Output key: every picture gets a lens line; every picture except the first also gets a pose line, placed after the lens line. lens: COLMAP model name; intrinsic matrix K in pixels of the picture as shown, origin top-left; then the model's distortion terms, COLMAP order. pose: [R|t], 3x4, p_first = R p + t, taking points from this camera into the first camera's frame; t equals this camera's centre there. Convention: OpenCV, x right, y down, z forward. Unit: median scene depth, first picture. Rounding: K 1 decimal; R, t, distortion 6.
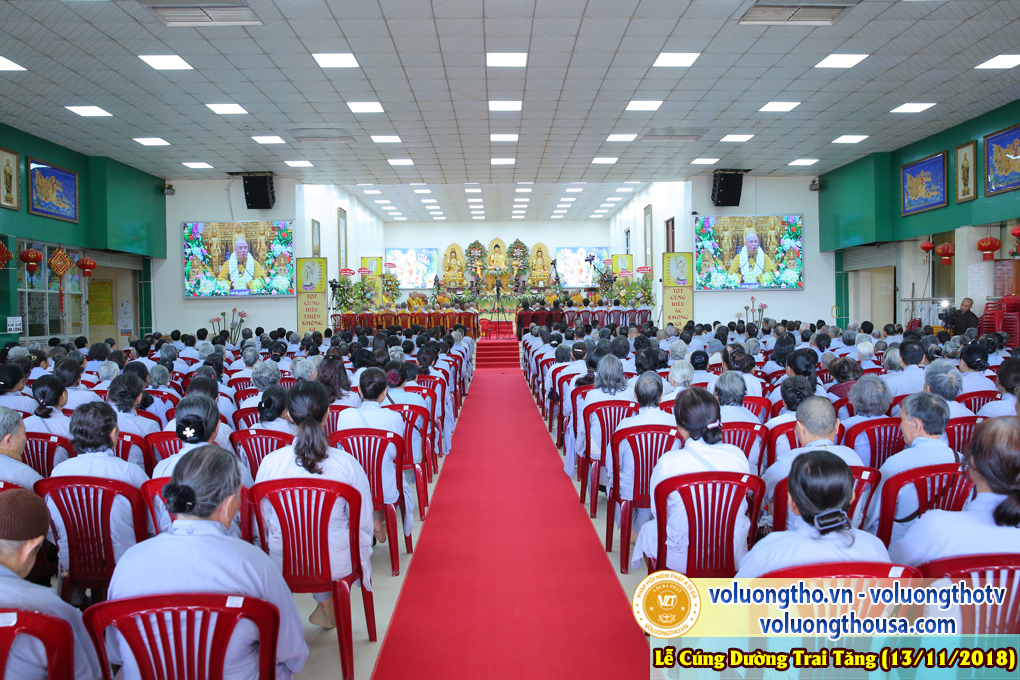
lens RADIAL K [[771.3, 0, 510.0], [0, 771.3, 340.0], [0, 0, 1]] dist [-0.052770, 0.004683]
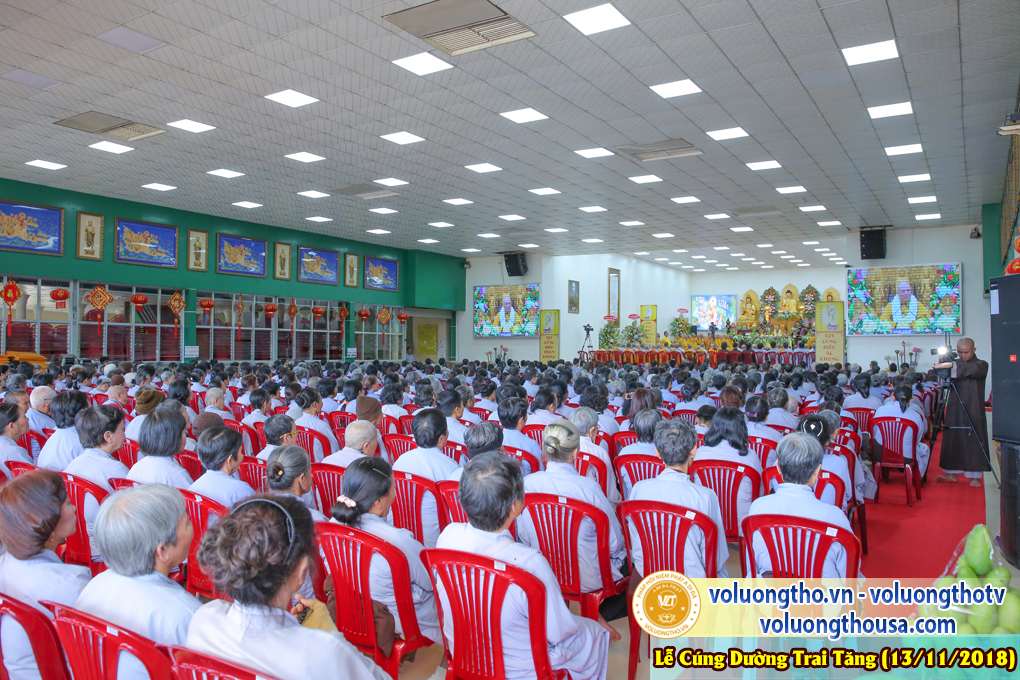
lens RADIAL K [[771.3, 0, 510.0], [0, 771.3, 340.0], [0, 0, 1]] dist [-0.052770, 0.004683]
pose [[0.826554, 0.010916, -0.562752, 0.460159], [-0.038437, 0.998573, -0.037085, 0.002345], [0.561544, 0.052284, 0.825793, -0.188811]]
